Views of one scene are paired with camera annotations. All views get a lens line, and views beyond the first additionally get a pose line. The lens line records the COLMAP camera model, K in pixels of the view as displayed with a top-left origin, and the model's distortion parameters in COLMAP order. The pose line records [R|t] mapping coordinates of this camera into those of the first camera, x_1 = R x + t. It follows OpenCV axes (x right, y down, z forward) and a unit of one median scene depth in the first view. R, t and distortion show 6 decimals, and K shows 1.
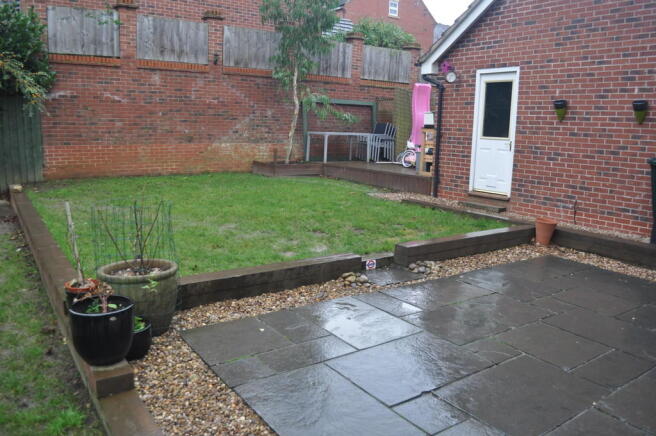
lens RADIAL K [[515.9, 0, 328.0], [0, 515.9, 218.0], [0, 0, 1]] dist [-0.075834, 0.002673]
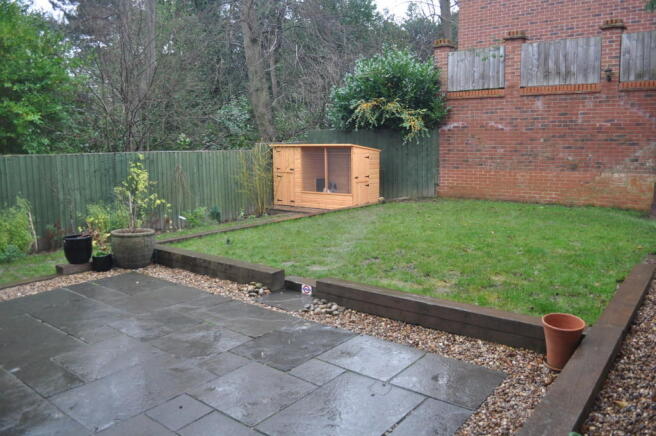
lens RADIAL K [[515.9, 0, 328.0], [0, 515.9, 218.0], [0, 0, 1]] dist [-0.075834, 0.002673]
pose [[0.298679, 0.108039, -0.948218, 0.489950], [-0.159418, 0.985260, 0.062045, -0.054497], [0.940944, 0.132632, 0.311500, 0.341970]]
